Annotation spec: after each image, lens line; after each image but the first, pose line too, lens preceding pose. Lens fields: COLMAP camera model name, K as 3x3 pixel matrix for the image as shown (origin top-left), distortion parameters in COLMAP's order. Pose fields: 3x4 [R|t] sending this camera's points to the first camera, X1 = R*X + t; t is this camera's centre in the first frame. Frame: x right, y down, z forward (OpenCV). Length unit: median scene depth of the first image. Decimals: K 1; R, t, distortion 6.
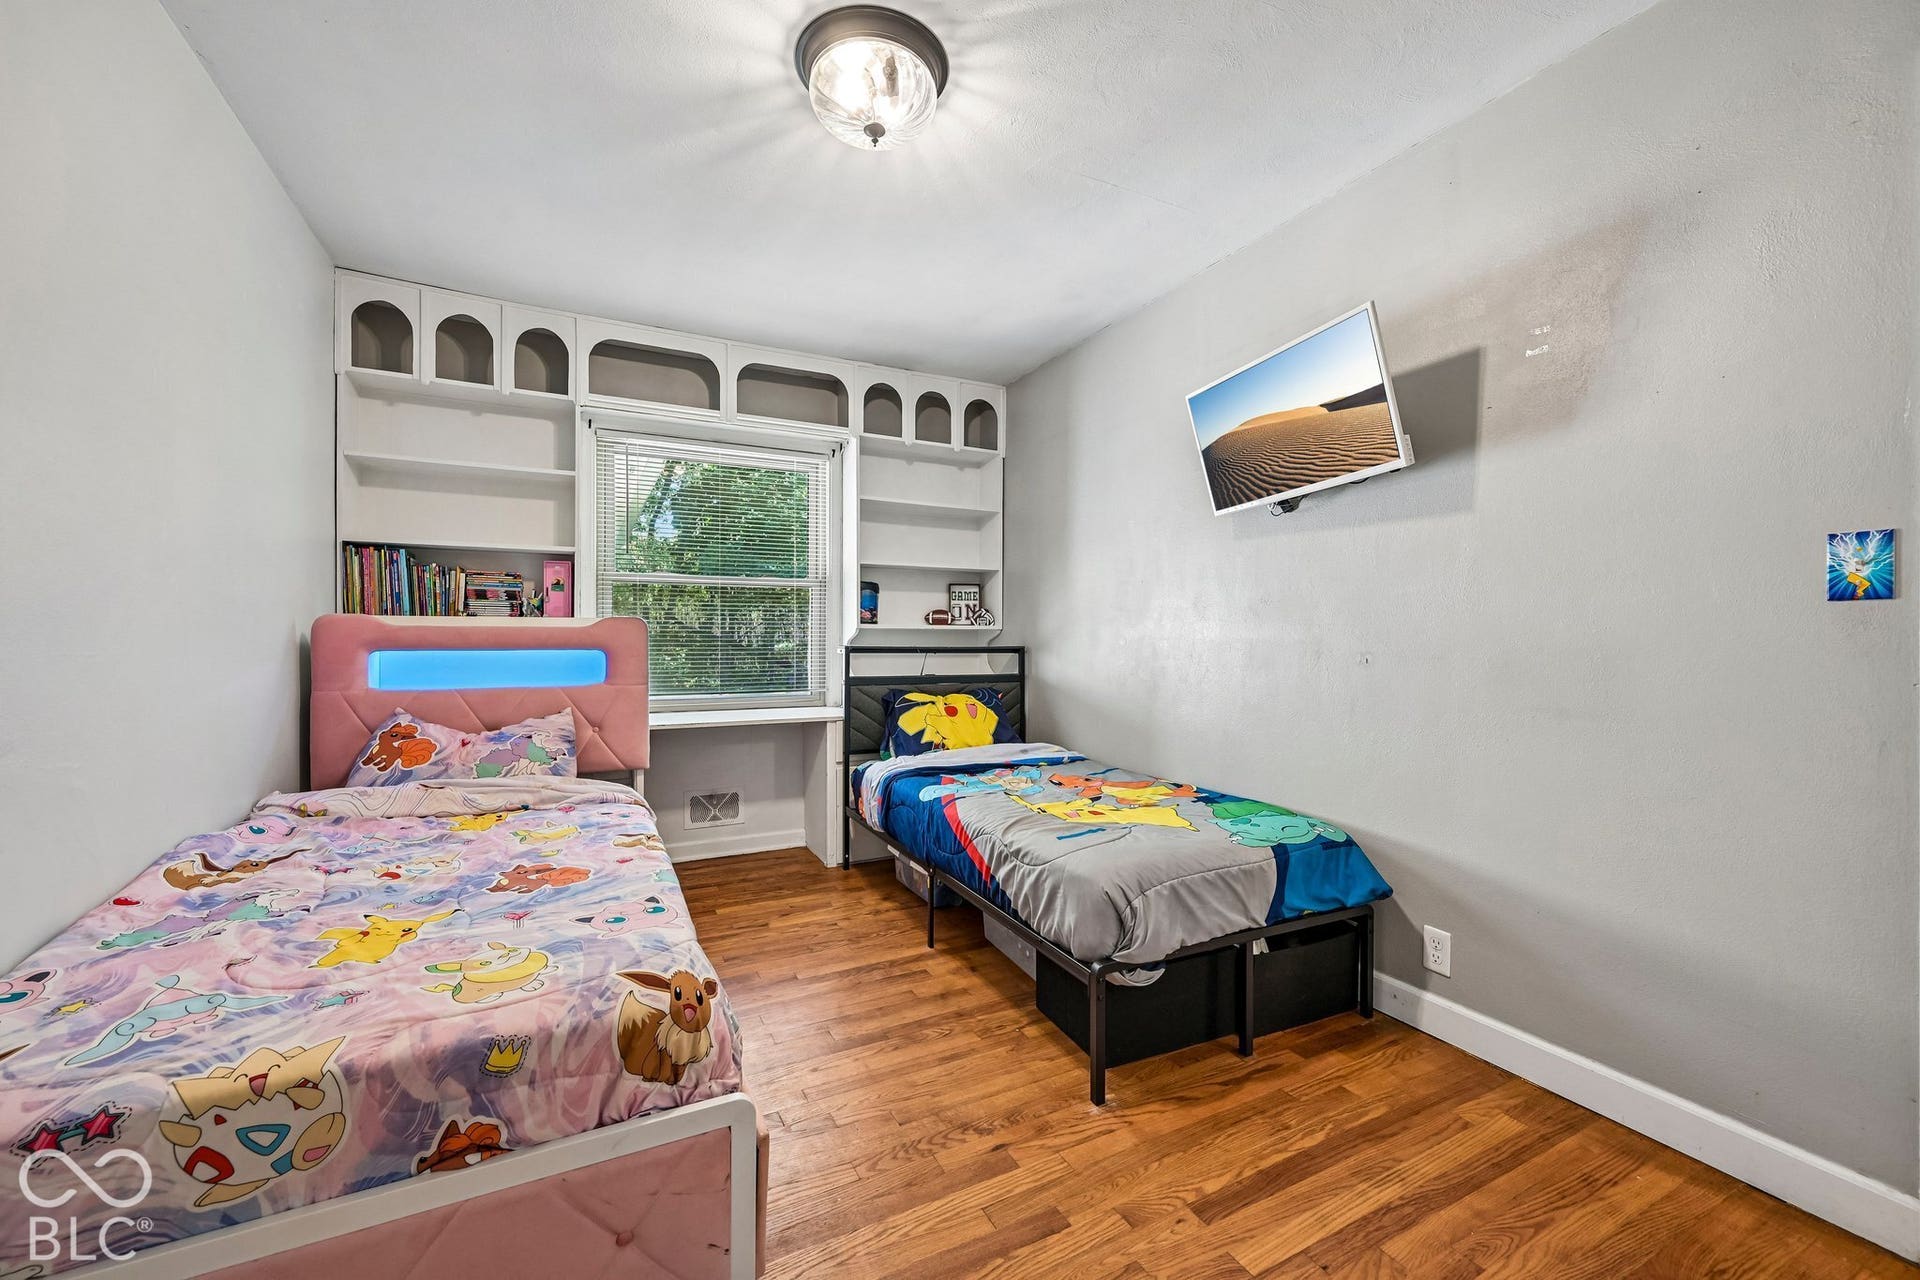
lens RADIAL K [[753.8, 0, 965.0], [0, 753.8, 637.8], [0, 0, 1]] dist [-0.001564, 0.001183]
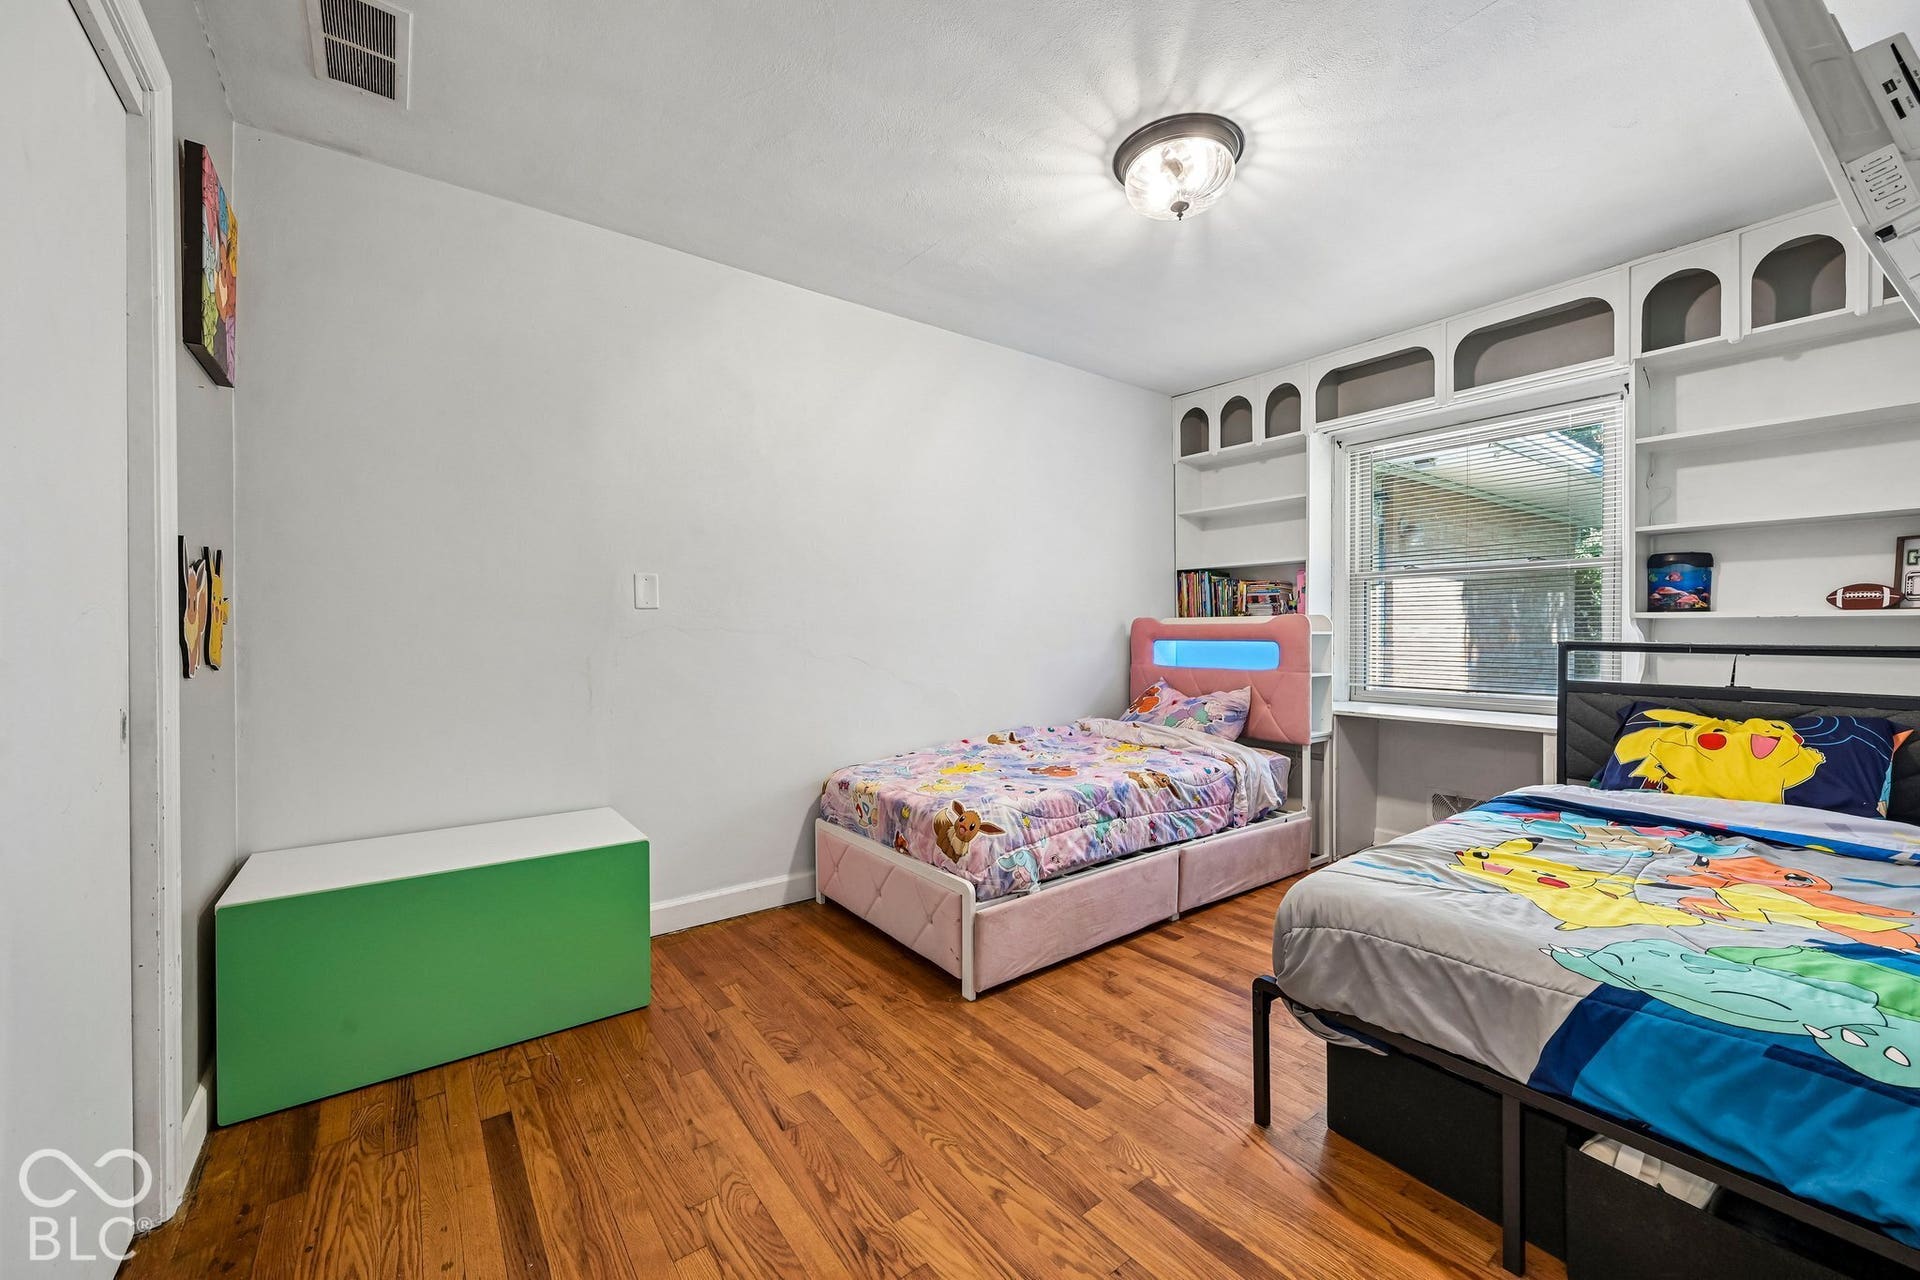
lens RADIAL K [[753.8, 0, 959.8], [0, 753.8, 636.8], [0, 0, 1]] dist [-0.001564, 0.001183]
pose [[0.171147, 0.004623, -0.985235, 0.584427], [0.001385, 0.999987, 0.004932, 0.001297], [0.985245, -0.002209, 0.171138, 0.262695]]
